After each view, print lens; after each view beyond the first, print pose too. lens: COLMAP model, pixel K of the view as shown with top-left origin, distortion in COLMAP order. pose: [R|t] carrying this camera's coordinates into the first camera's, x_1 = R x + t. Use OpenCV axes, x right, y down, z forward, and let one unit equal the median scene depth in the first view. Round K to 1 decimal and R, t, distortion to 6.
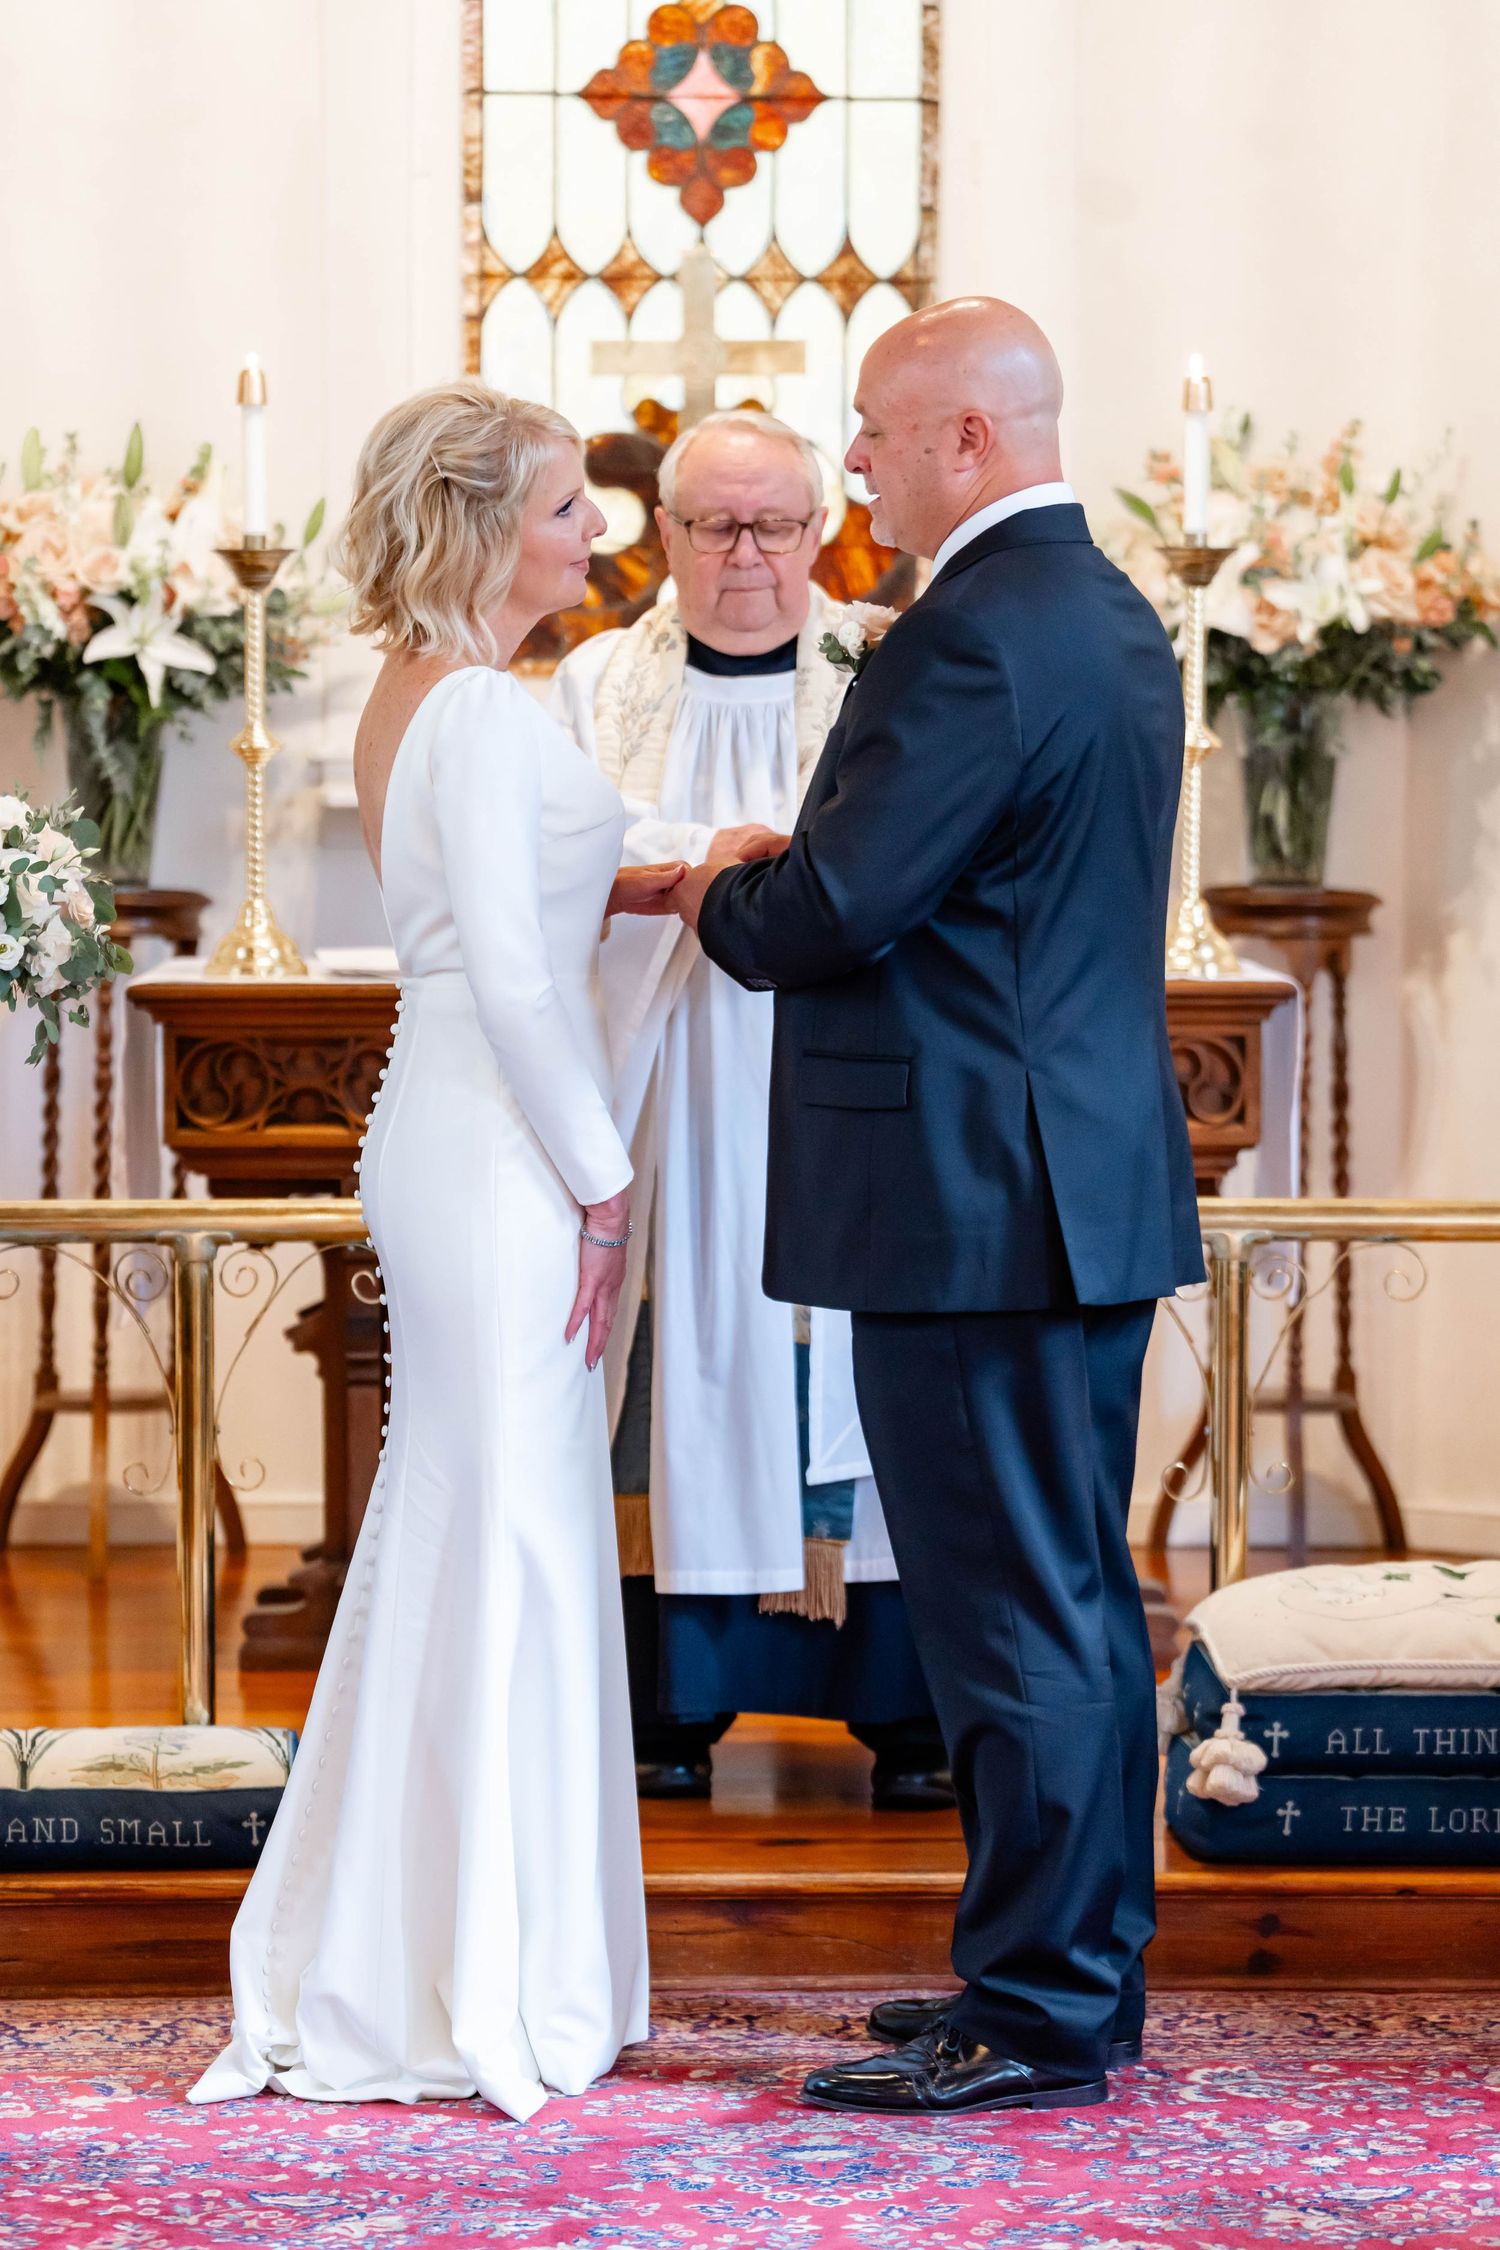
lens RADIAL K [[6599.6, 0, 568.5], [0, 6599.6, 1125.4], [0, 0, 1]] dist [0.130381, -1.023073]
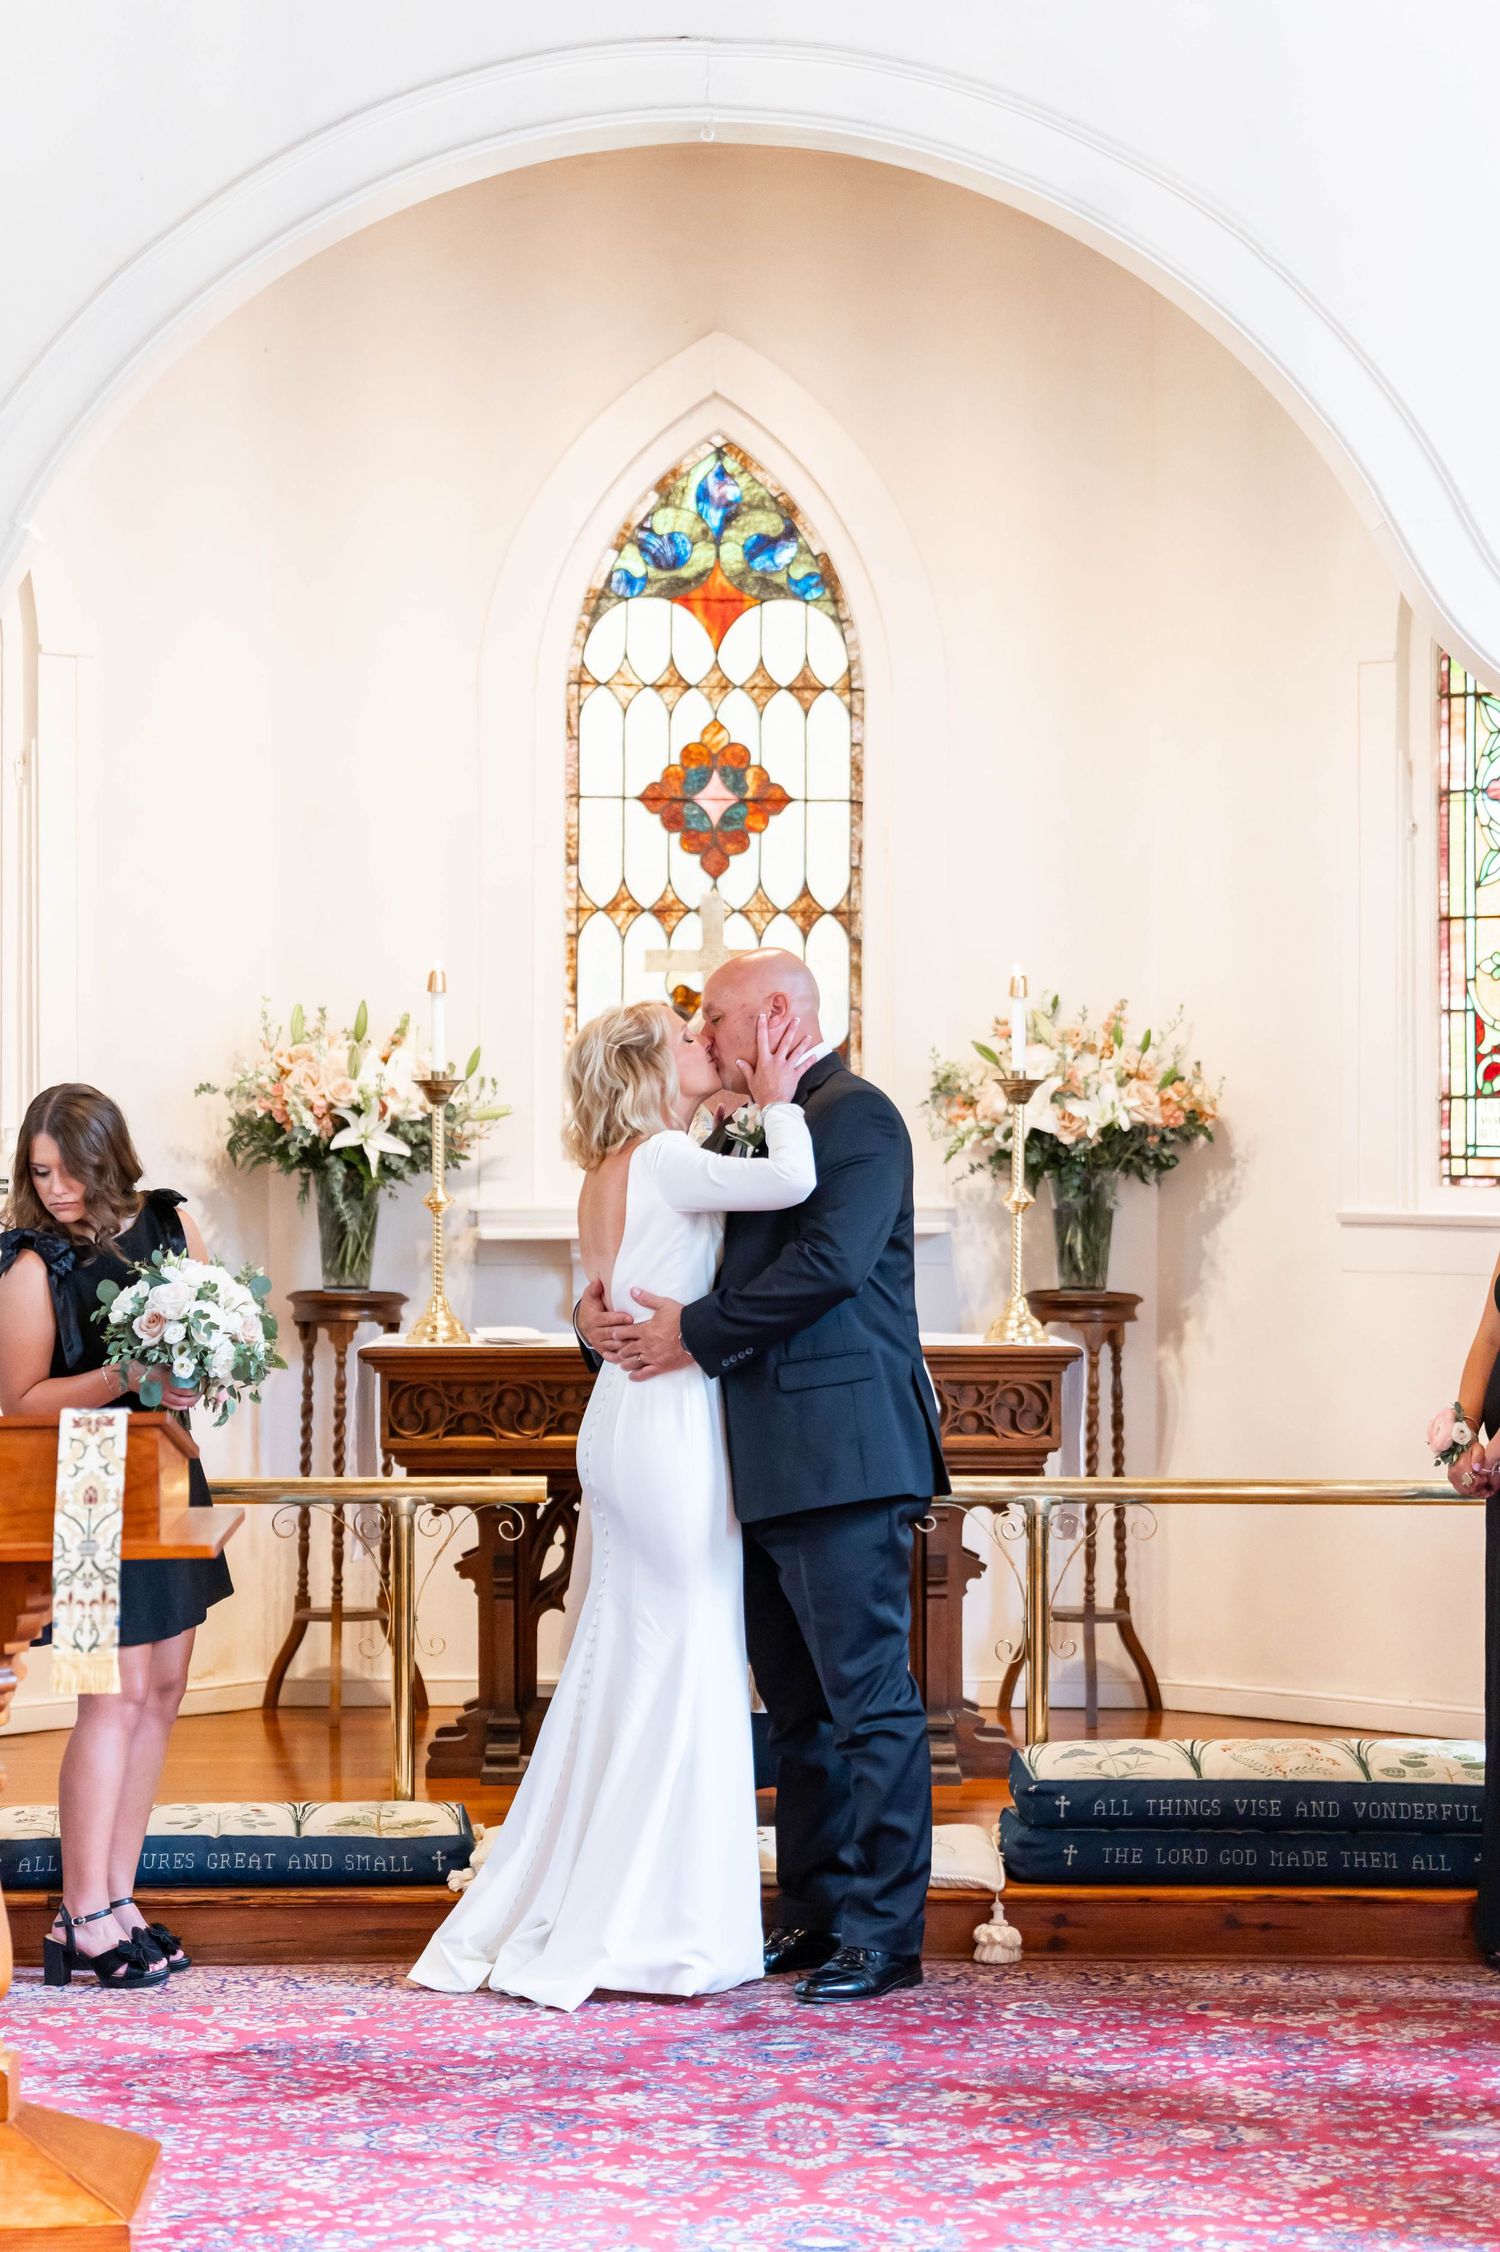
lens RADIAL K [[4552.7, 0, 750.0], [0, 4552.7, 1126.0], [0, 0, 1]] dist [0.010773, -0.114365]
pose [[0.999668, 0.000193, 0.025770, 0.000210], [0.001744, 0.997173, -0.075123, 0.007369], [-0.025712, 0.075143, 0.996841, -0.104923]]
